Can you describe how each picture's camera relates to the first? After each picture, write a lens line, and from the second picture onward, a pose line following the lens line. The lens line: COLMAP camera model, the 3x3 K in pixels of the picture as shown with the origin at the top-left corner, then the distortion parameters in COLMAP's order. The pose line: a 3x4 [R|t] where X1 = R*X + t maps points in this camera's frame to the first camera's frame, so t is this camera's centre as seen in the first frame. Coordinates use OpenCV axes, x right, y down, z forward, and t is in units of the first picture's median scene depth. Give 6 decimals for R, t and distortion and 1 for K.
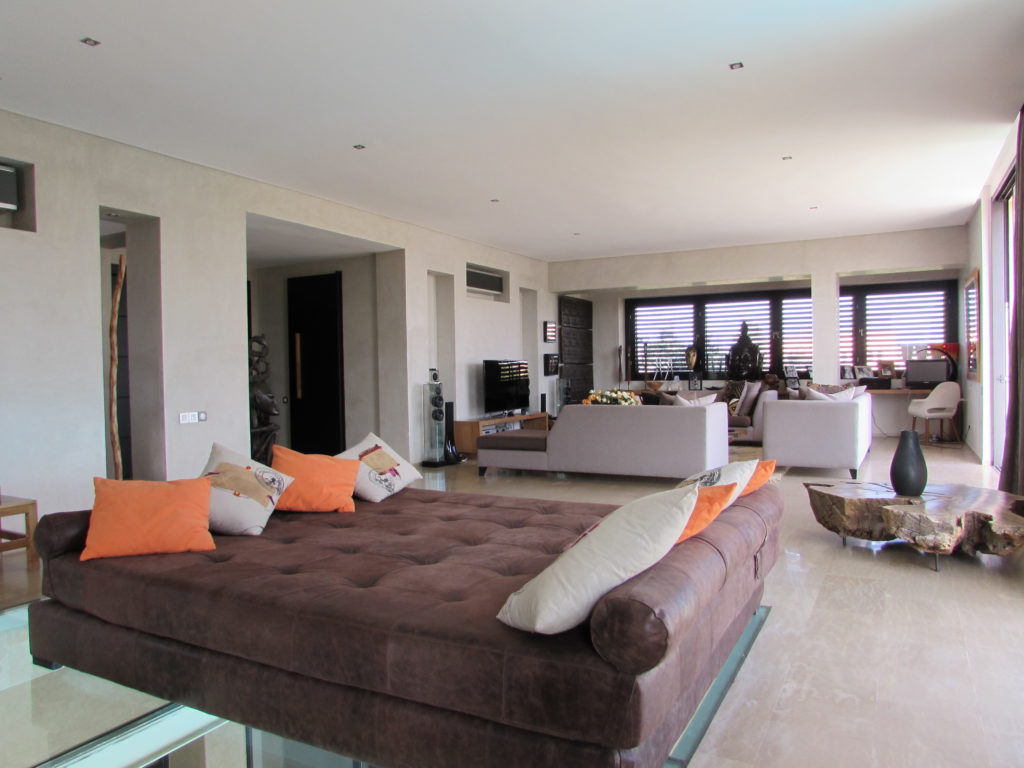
lens RADIAL K [[720.6, 0, 512.0], [0, 720.6, 384.0], [0, 0, 1]] dist [-0.041430, 0.016732]
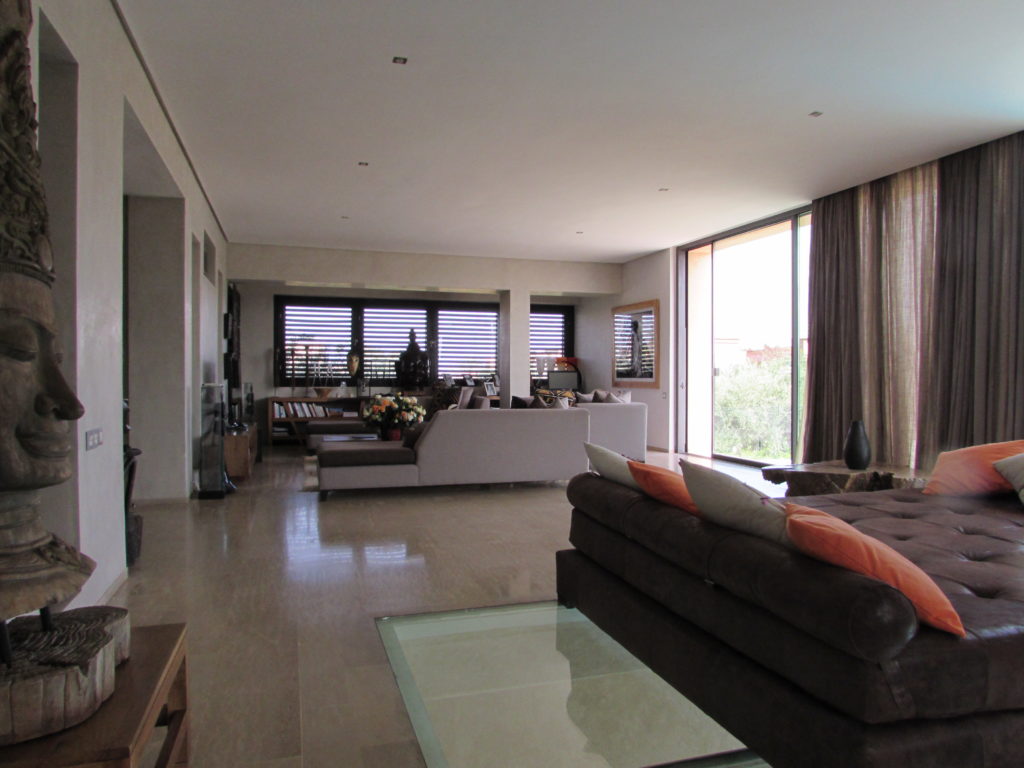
lens RADIAL K [[720.6, 0, 512.0], [0, 720.6, 384.0], [0, 0, 1]] dist [-0.041430, 0.016732]
pose [[0.698902, 0.012071, 0.715116, -0.306889], [-0.001163, 0.999875, -0.015741, 0.006524], [-0.715216, 0.010169, 0.698829, 0.190824]]
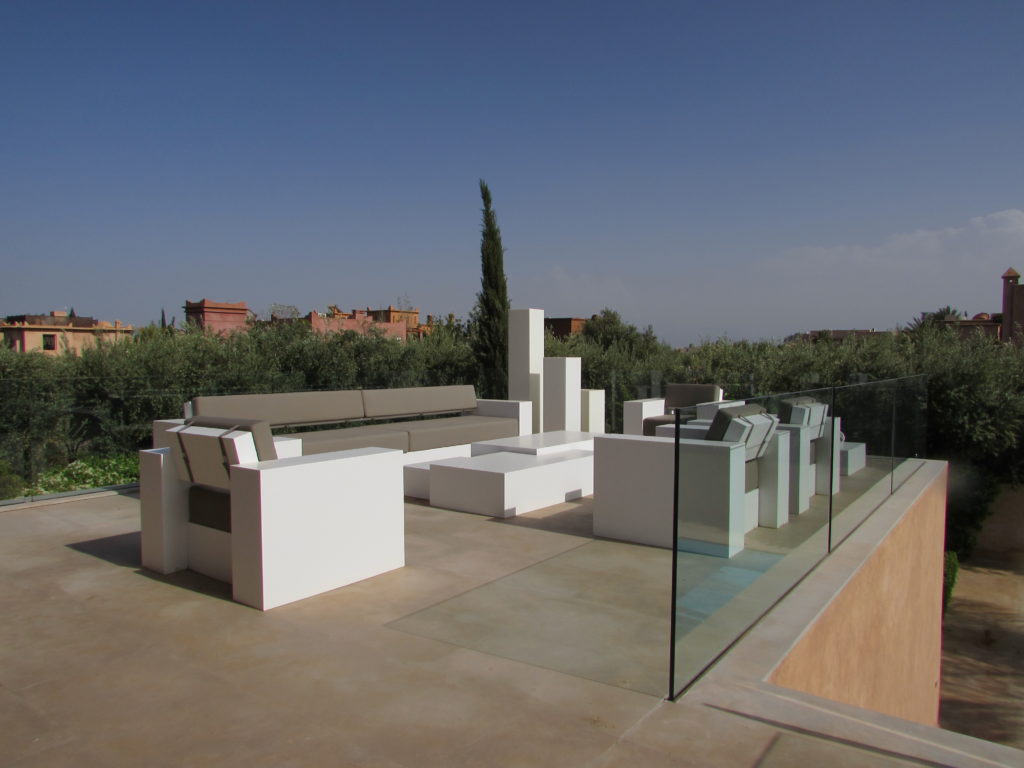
lens RADIAL K [[720.6, 0, 512.0], [0, 720.6, 384.0], [0, 0, 1]] dist [-0.041430, 0.016732]
pose [[0.141735, -0.020397, 0.989694, 0.272794], [0.012716, 0.999743, 0.018783, 0.020791], [-0.989823, 0.009923, 0.141958, 0.285434]]
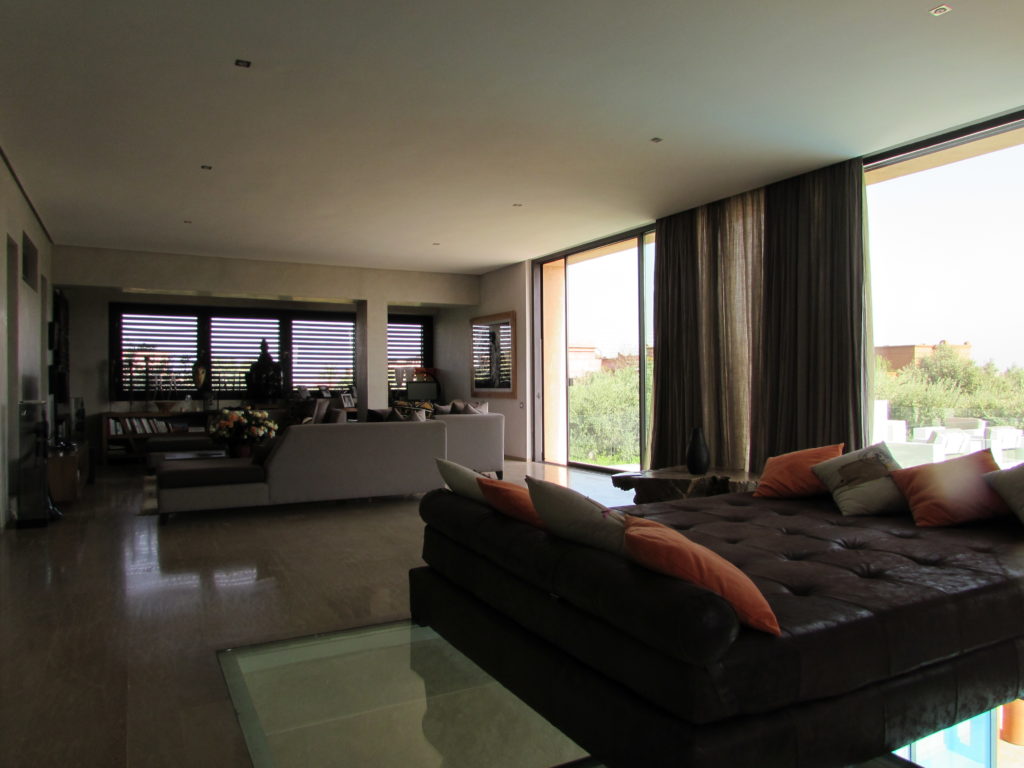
lens RADIAL K [[720.6, 0, 512.0], [0, 720.6, 384.0], [0, 0, 1]] dist [-0.041430, 0.016732]
pose [[0.550911, 0.014848, 0.834432, -0.303980], [0.012512, 0.999582, -0.026048, 0.003330], [-0.834470, 0.024791, 0.550495, 0.187361]]
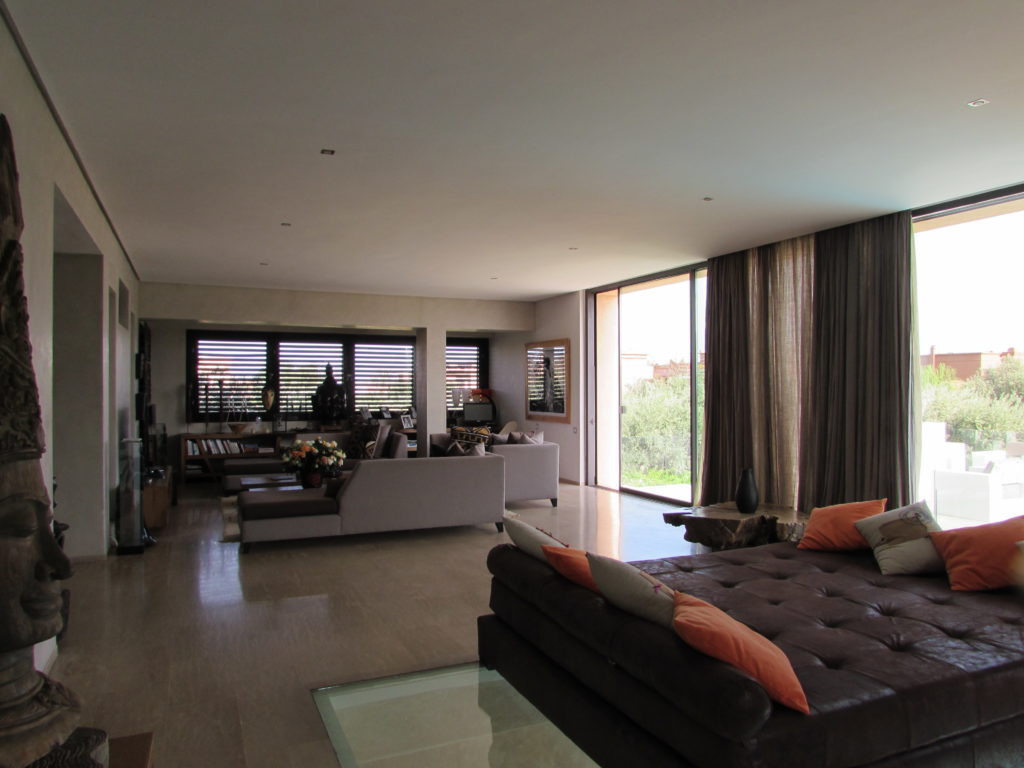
lens RADIAL K [[720.6, 0, 512.0], [0, 720.6, 384.0], [0, 0, 1]] dist [-0.041430, 0.016732]
pose [[0.608254, 0.021102, 0.793462, -0.331455], [0.006346, 0.999485, -0.031446, -0.023891], [-0.793717, 0.024162, 0.607807, 0.173588]]
